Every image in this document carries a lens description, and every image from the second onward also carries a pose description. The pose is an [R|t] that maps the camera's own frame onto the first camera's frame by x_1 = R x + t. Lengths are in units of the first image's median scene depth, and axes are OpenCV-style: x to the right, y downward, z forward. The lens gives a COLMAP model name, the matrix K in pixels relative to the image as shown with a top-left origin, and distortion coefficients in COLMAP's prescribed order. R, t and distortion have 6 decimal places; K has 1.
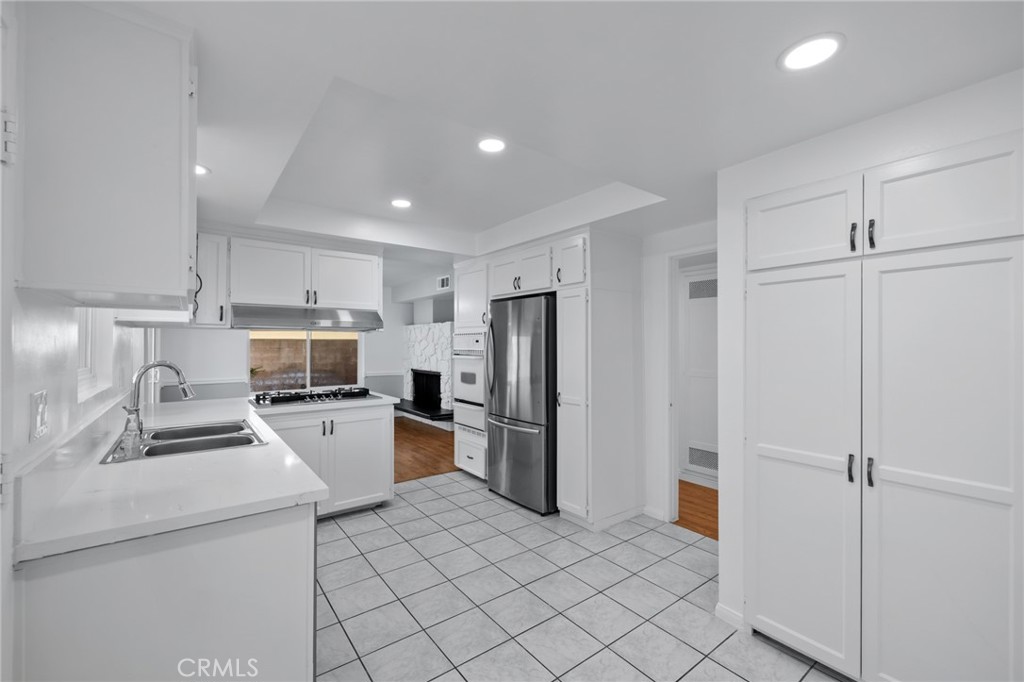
lens RADIAL K [[427.2, 0, 514.2], [0, 427.2, 343.2], [0, 0, 1]] dist [-0.001106, 0.000169]
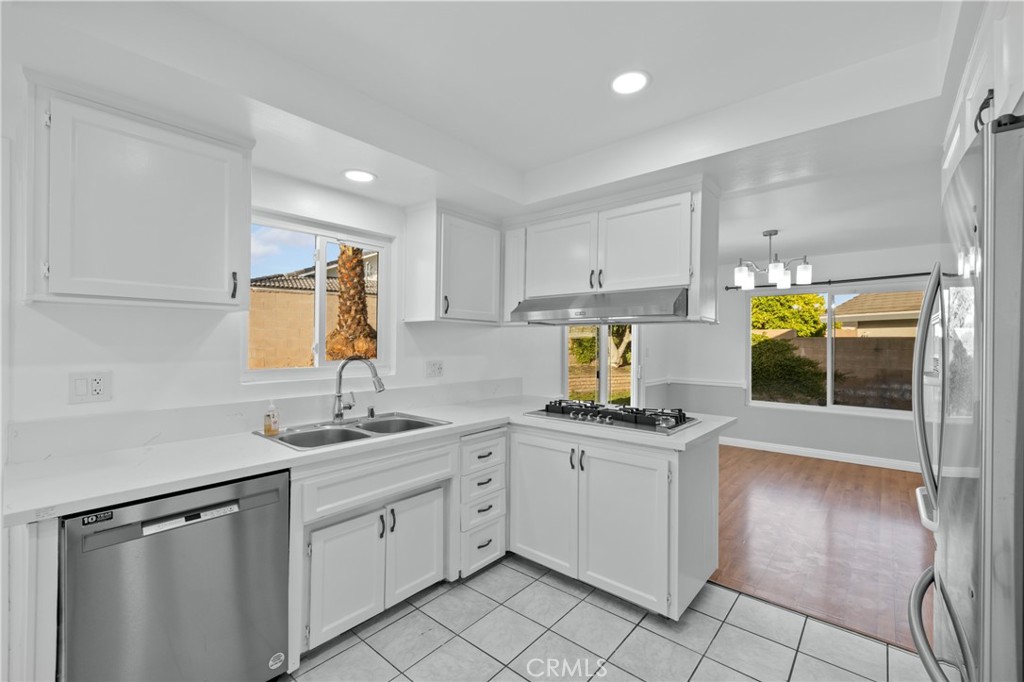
lens RADIAL K [[427.2, 0, 514.2], [0, 427.2, 343.2], [0, 0, 1]] dist [-0.001106, 0.000169]
pose [[0.211760, 0.001874, -0.977320, 0.196617], [-0.002363, 0.999996, 0.001406, 0.003078], [0.977319, 0.002012, 0.211764, 0.622339]]
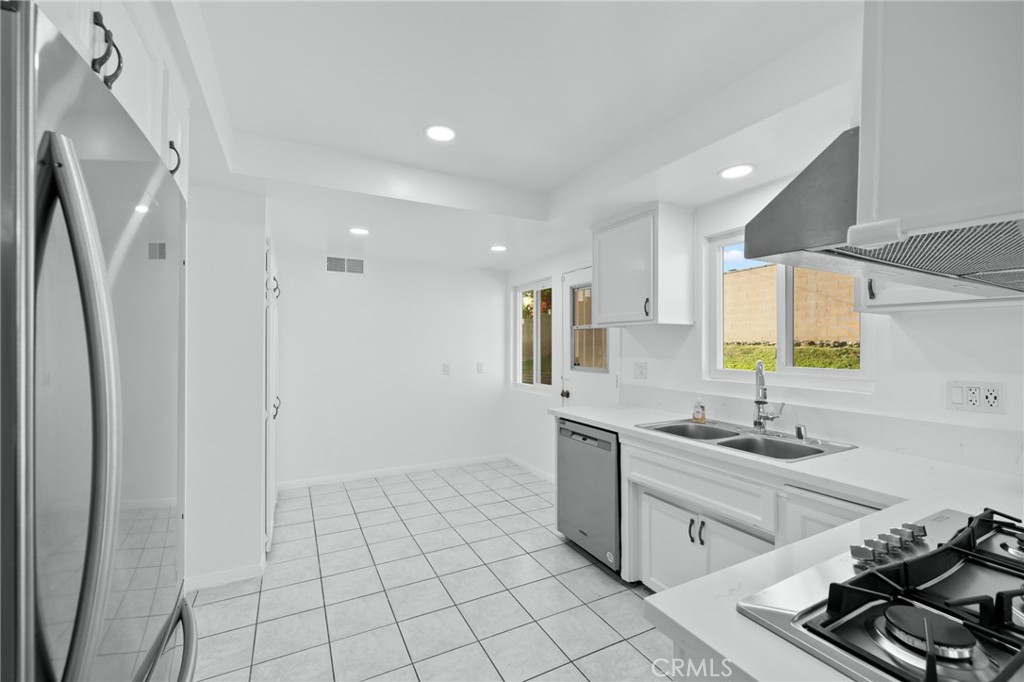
lens RADIAL K [[427.2, 0, 514.2], [0, 427.2, 343.2], [0, 0, 1]] dist [-0.001106, 0.000169]
pose [[-0.986756, -0.005672, 0.162112, -0.217707], [-0.006672, 0.999962, -0.005624, 0.004756], [-0.162074, -0.006631, -0.986756, 1.124082]]
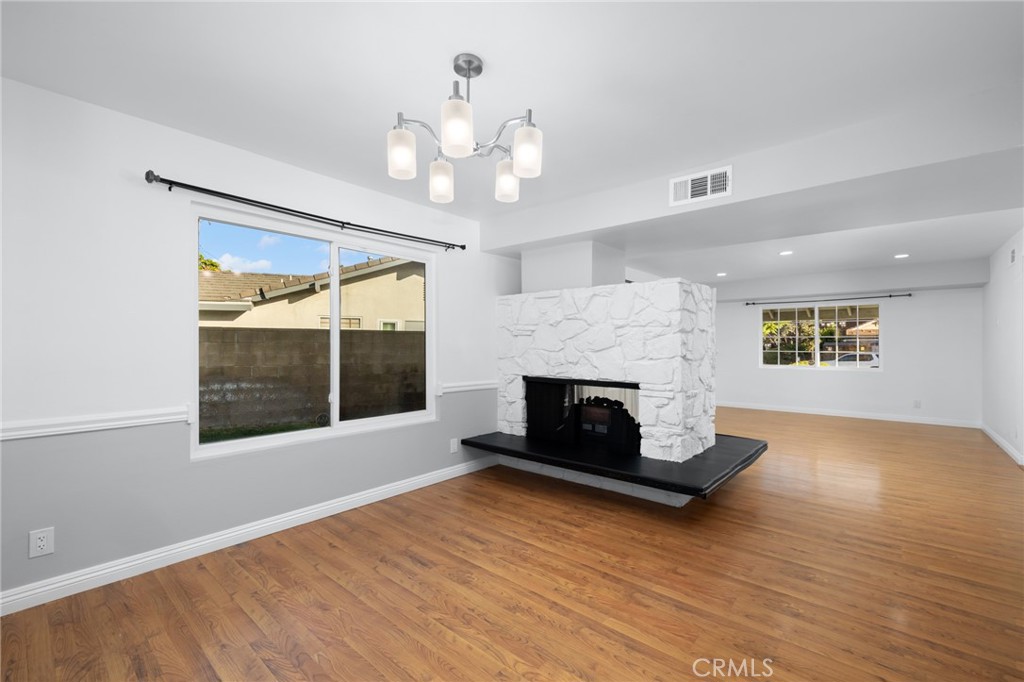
lens RADIAL K [[432.8, 0, 511.7], [0, 432.8, 344.9], [0, 0, 1]] dist [-0.008983, 0.000294]
pose [[0.977489, 0.000668, 0.210987, -0.749938], [-0.001196, 0.999996, 0.002375, 0.041154], [-0.210985, -0.002574, 0.977486, 0.981266]]
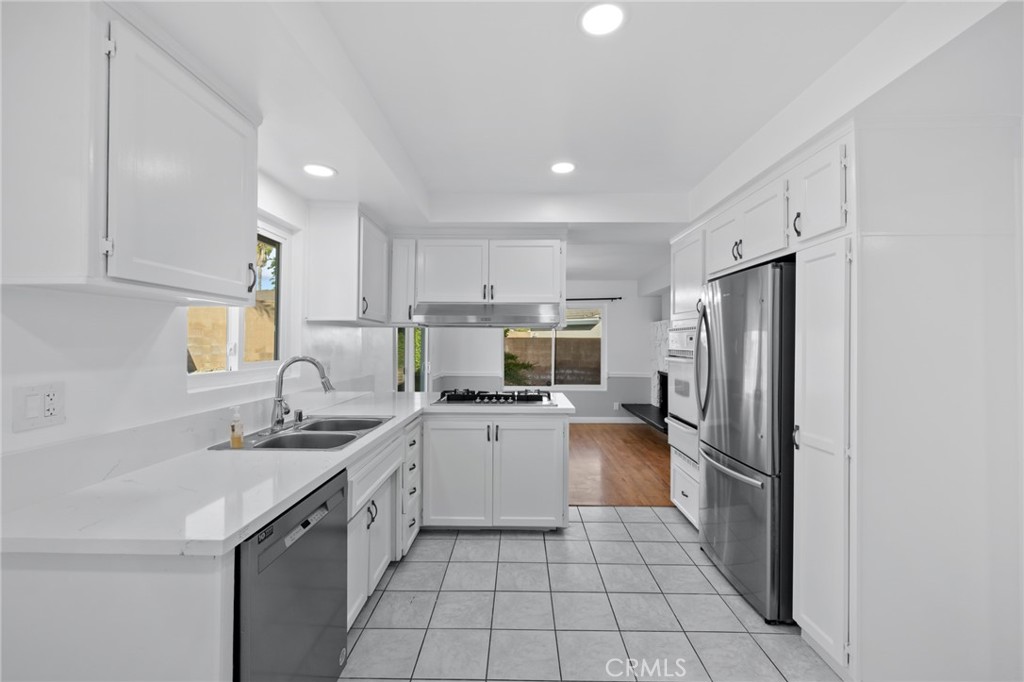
lens RADIAL K [[427.2, 0, 514.2], [0, 427.2, 343.2], [0, 0, 1]] dist [-0.001106, 0.000169]
pose [[0.789056, 0.004740, -0.614303, 0.133976], [-0.003356, 0.999989, 0.003405, 0.001949], [0.614313, -0.000625, 0.789063, 0.255880]]
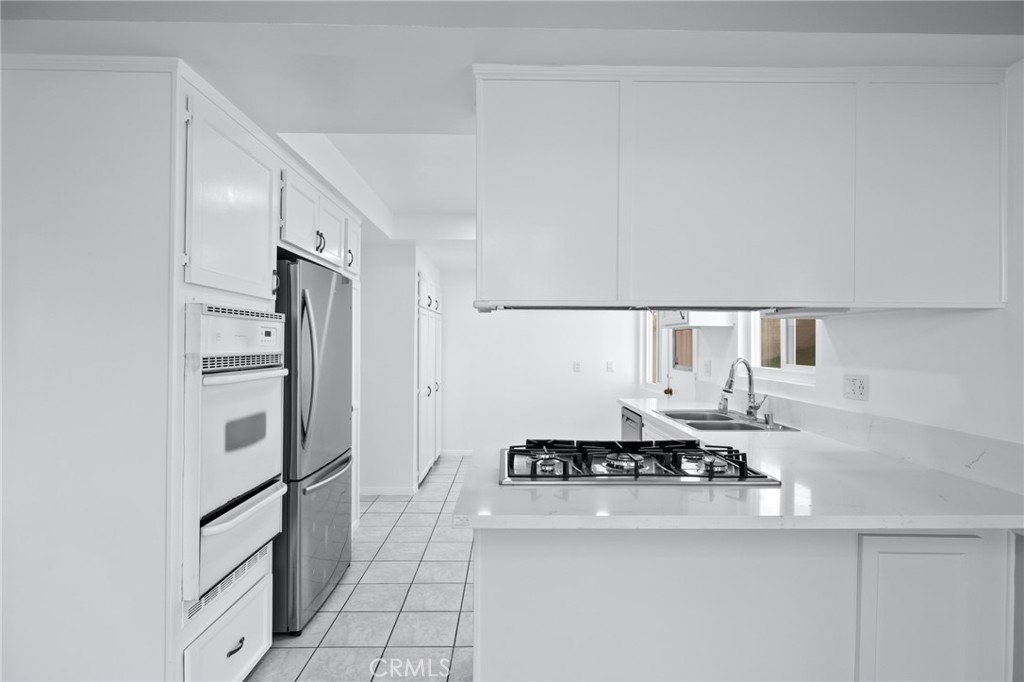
lens RADIAL K [[514.4, 0, 512.0], [0, 514.4, 341.0], [0, 0, 1]] dist [-0.001304, 0.000590]
pose [[-0.802791, -0.002142, 0.596257, -0.625348], [-0.007180, 0.999956, -0.006075, 0.003959], [-0.596218, -0.009158, -0.802770, 1.364995]]
